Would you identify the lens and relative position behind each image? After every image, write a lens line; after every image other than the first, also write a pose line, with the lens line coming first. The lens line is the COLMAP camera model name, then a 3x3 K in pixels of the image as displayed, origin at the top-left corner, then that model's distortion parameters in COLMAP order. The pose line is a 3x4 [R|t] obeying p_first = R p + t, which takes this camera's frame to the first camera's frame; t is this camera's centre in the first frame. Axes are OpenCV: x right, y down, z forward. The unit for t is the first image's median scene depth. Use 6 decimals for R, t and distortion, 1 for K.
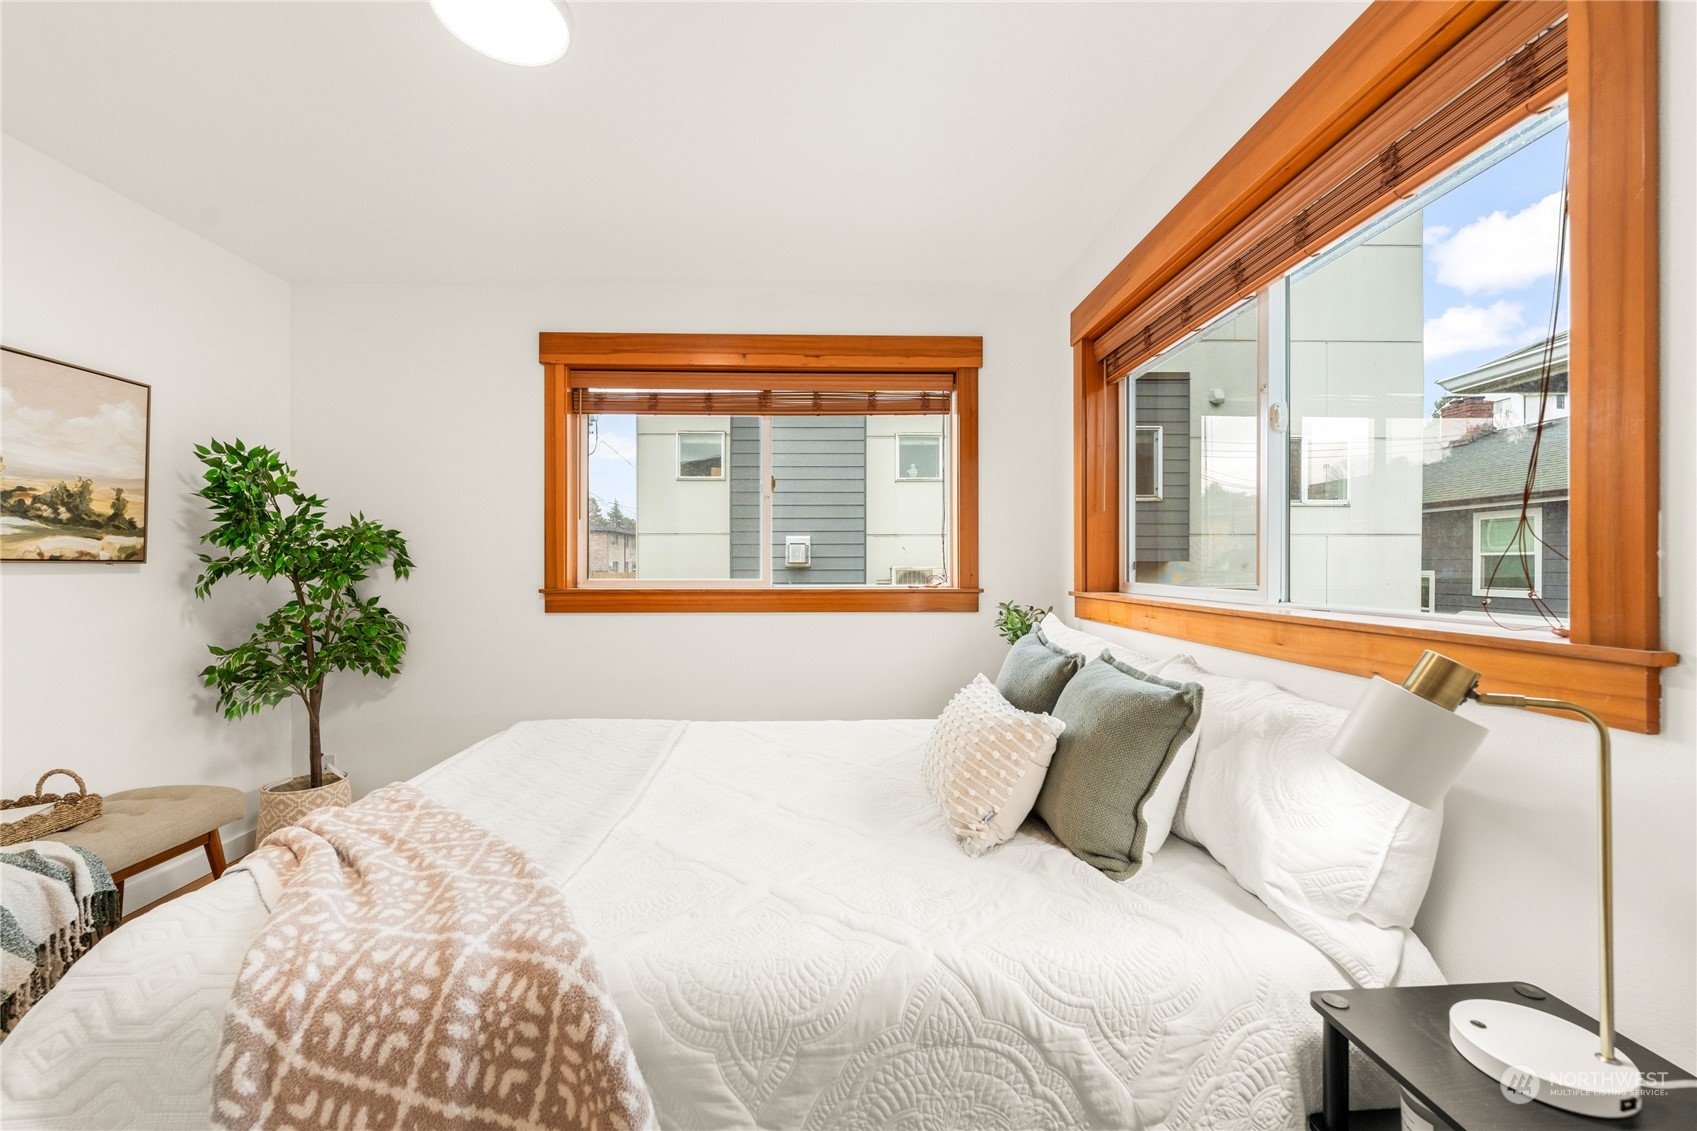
lens RADIAL K [[694.8, 0, 841.7], [0, 694.8, 560.4], [0, 0, 1]] dist [-0.002283, -0.000762]
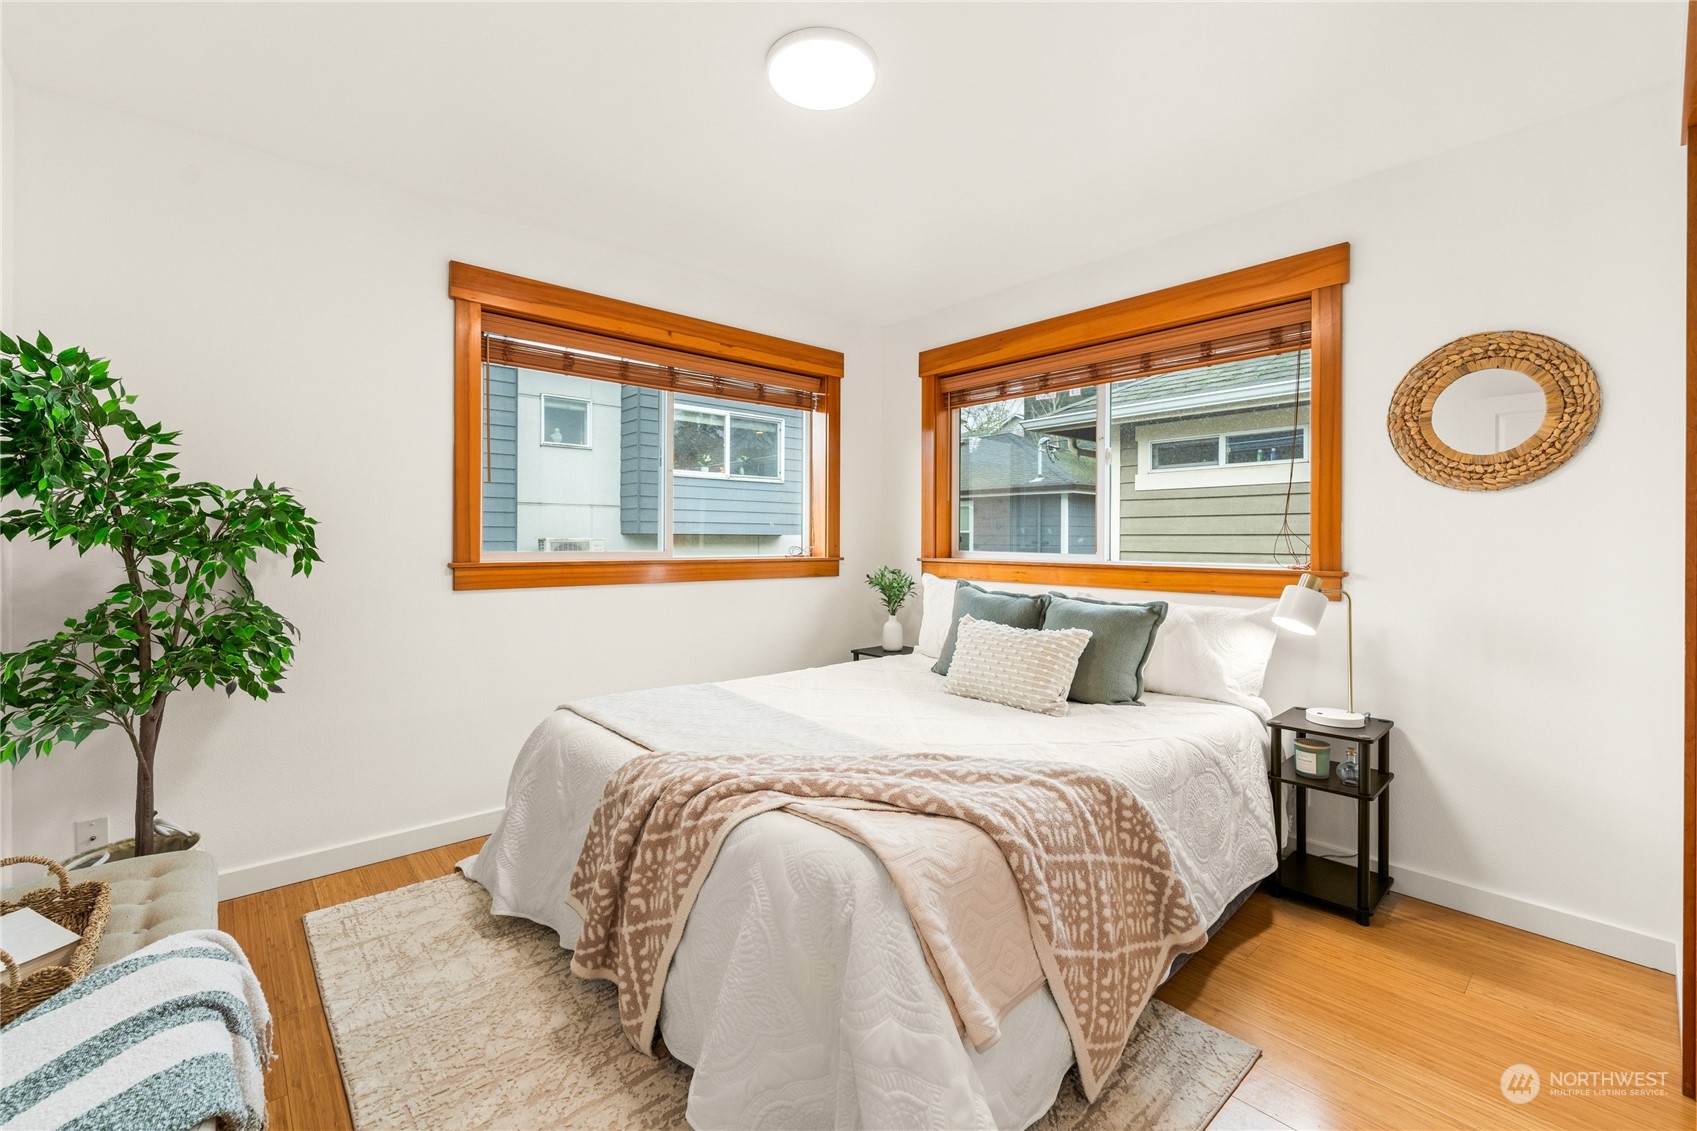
lens RADIAL K [[721.5, 0, 848.0], [0, 721.5, 531.3], [0, 0, 1]] dist [-0.000514, -0.009297]
pose [[0.764880, 0.013276, 0.644036, -0.695896], [-0.012016, 0.999908, -0.006342, 0.002504], [-0.644061, -0.002888, 0.764969, 0.015547]]
